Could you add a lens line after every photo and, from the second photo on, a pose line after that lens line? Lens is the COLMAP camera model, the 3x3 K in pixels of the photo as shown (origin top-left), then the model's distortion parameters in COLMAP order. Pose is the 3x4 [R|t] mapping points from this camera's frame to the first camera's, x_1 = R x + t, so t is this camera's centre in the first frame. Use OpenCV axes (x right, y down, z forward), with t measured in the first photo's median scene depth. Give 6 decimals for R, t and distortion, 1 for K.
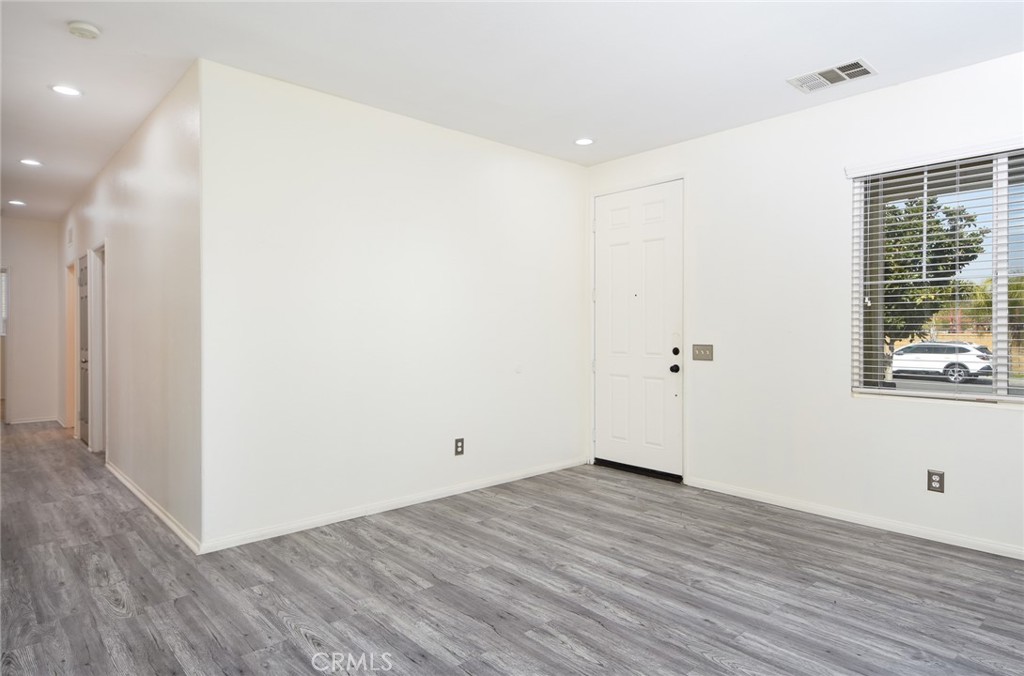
lens RADIAL K [[596.1, 0, 507.5], [0, 596.1, 336.8], [0, 0, 1]] dist [0.032571, -0.017920]
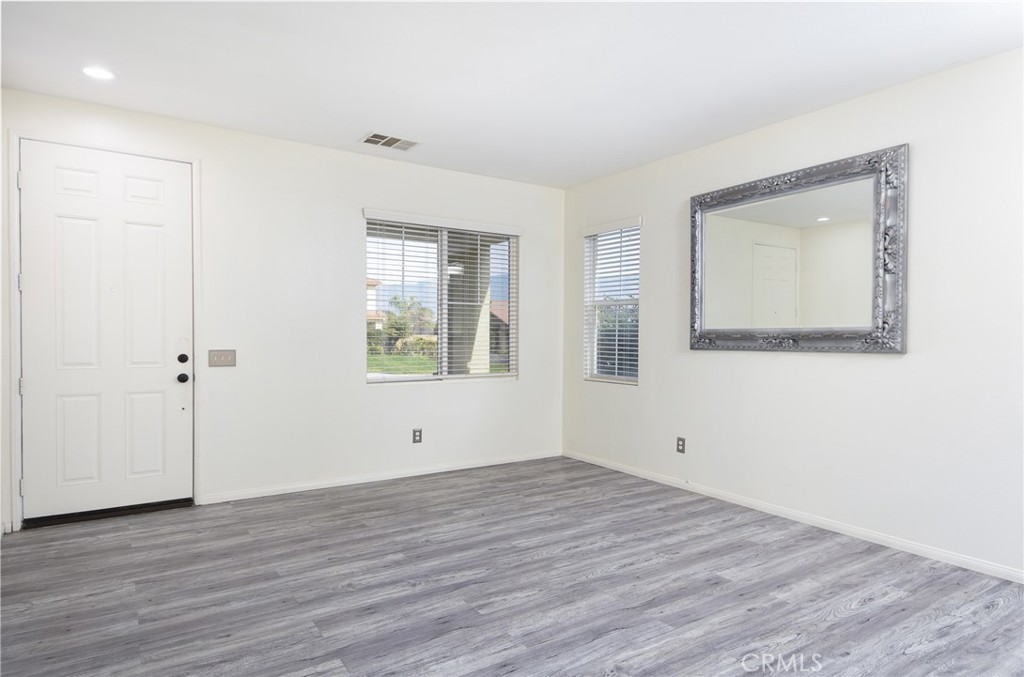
lens RADIAL K [[596.1, 0, 507.5], [0, 596.1, 337.3], [0, 0, 1]] dist [0.032571, -0.017920]
pose [[0.151886, -0.003404, 0.988392, -0.758202], [0.005810, 0.999980, 0.002551, -0.009639], [-0.988381, 0.005355, 0.151902, 0.569628]]
